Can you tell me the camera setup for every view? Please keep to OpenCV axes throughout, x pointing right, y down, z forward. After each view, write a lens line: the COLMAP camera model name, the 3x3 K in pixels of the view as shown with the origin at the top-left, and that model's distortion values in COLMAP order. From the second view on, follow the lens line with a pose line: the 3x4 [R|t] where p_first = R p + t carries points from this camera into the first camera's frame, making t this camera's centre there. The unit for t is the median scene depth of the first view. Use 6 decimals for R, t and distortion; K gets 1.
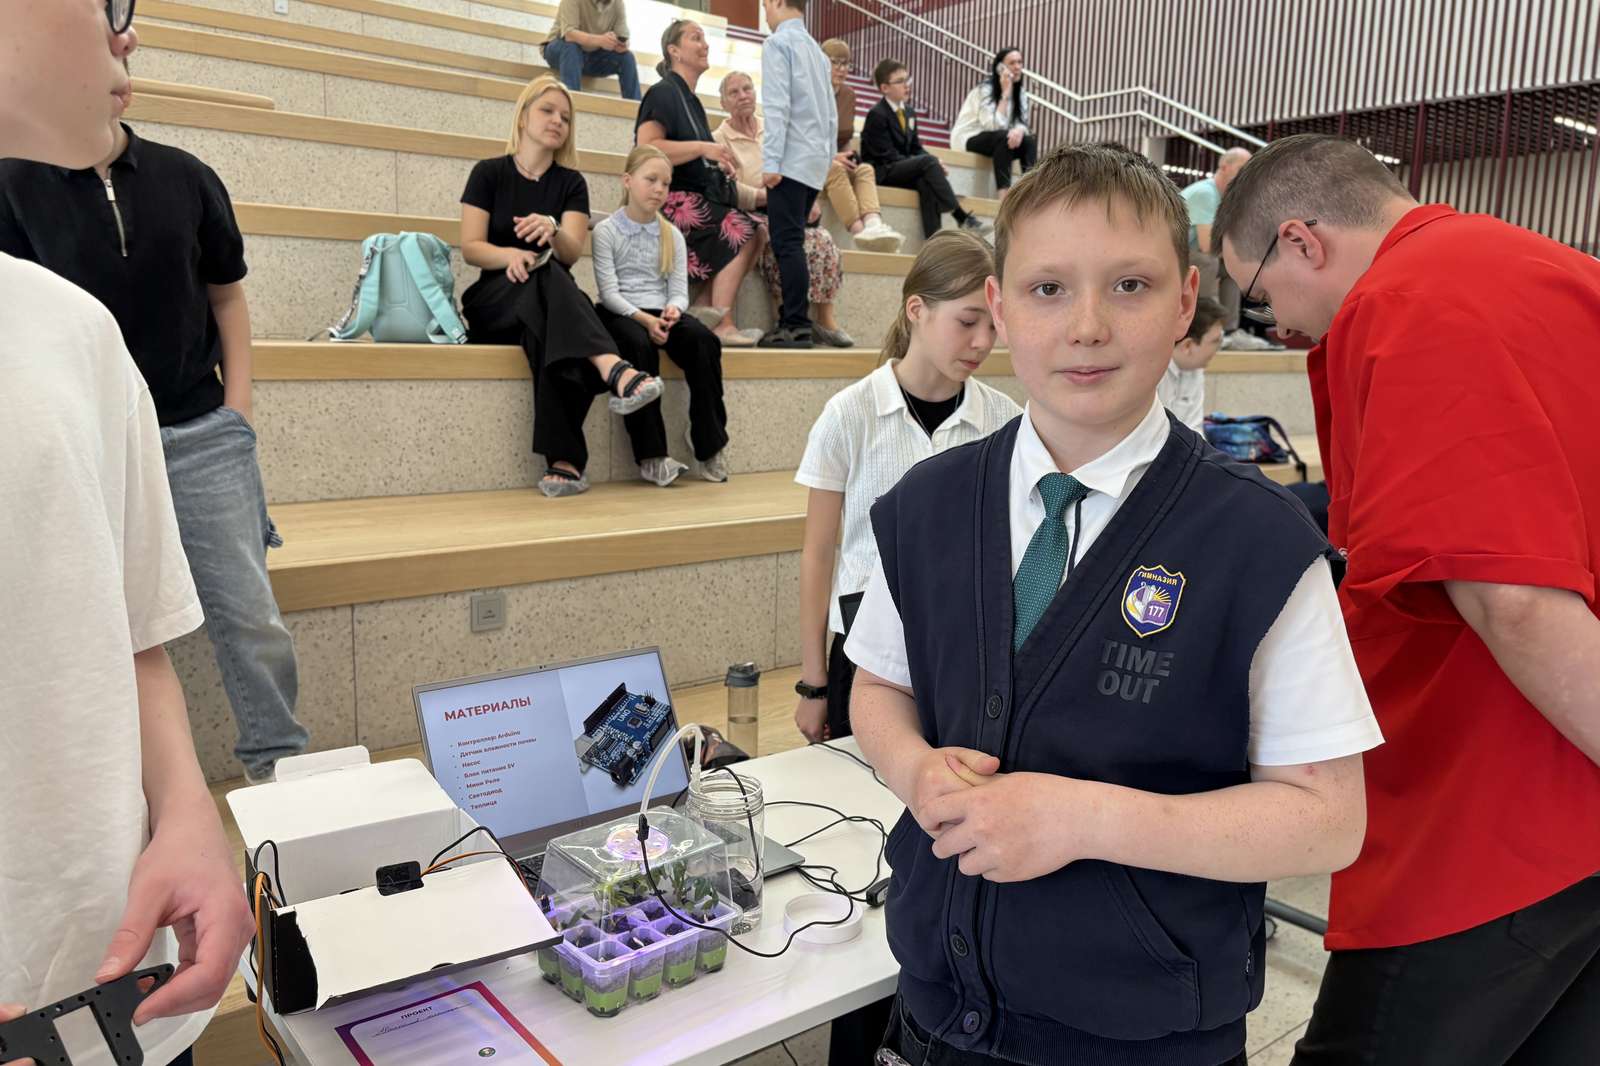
lens RADIAL K [[1221.6, 0, 800.0], [0, 1221.6, 533.0], [0, 0, 1]] dist [0.008862, 0.003947]
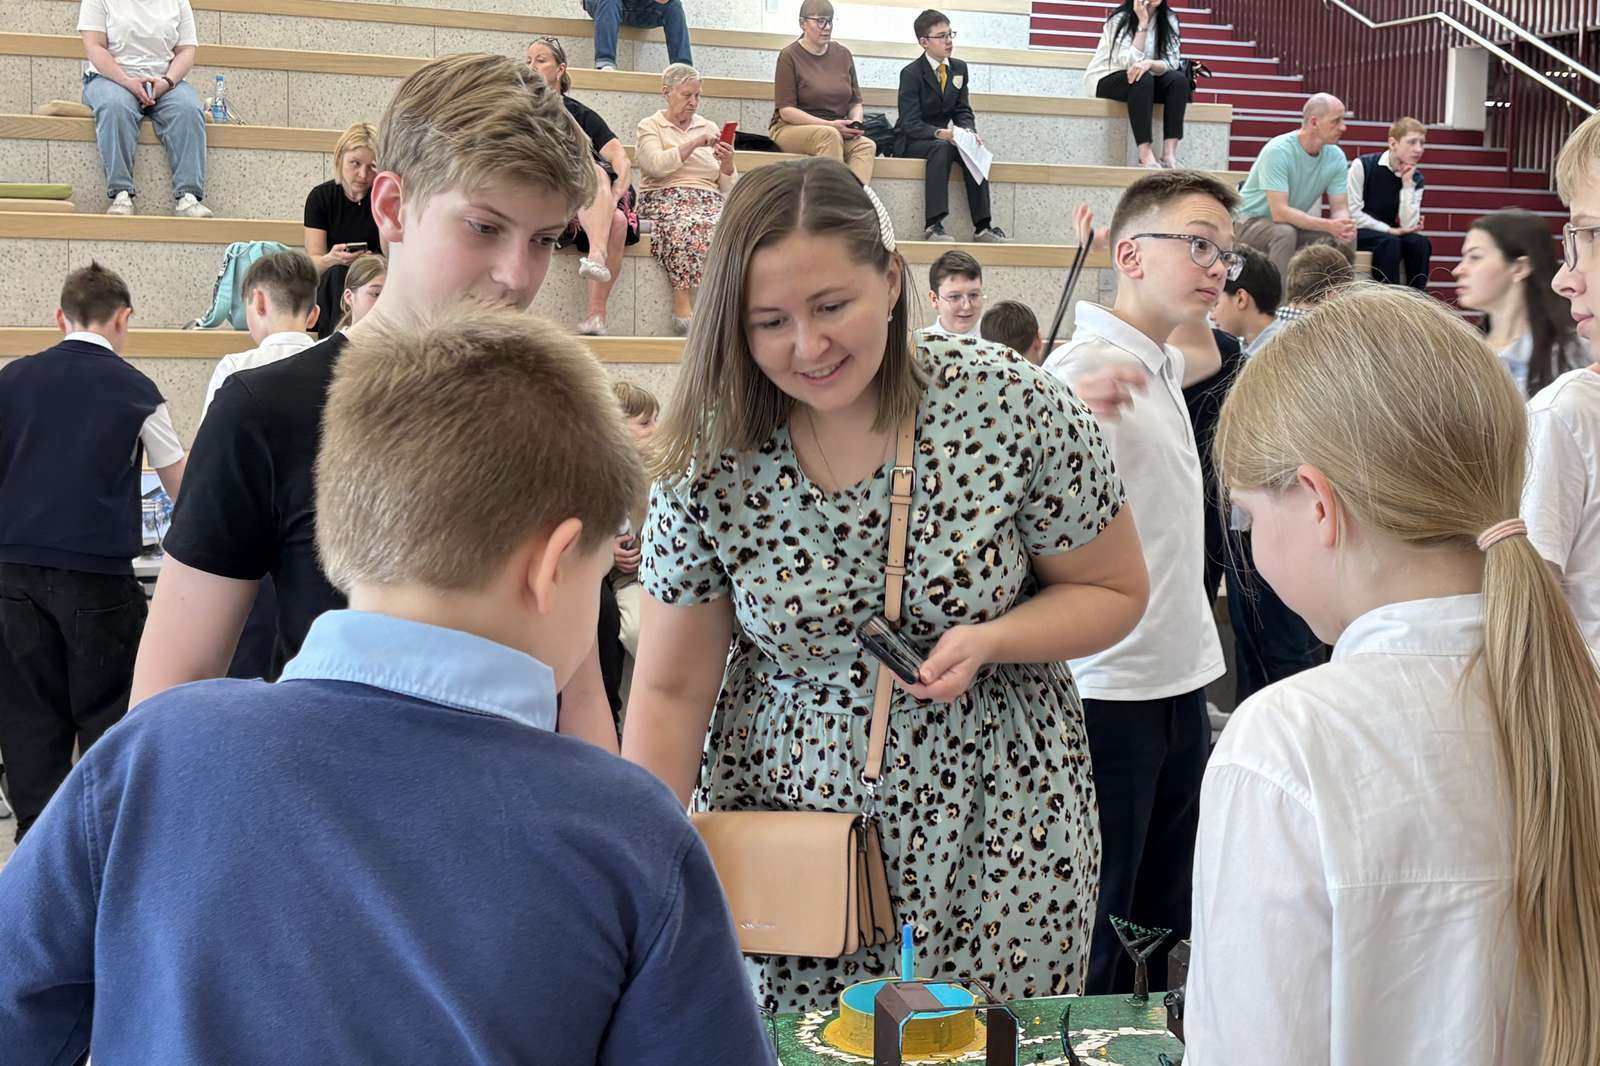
lens RADIAL K [[2289.6, 0, 800.0], [0, 2289.6, 533.0], [0, 0, 1]] dist [0.045450, 0.078545]
pose [[0.960380, 0.022464, -0.277788, 0.643631], [-0.042896, 0.996784, -0.067694, 0.135109], [0.275374, 0.076928, 0.958254, -0.784191]]
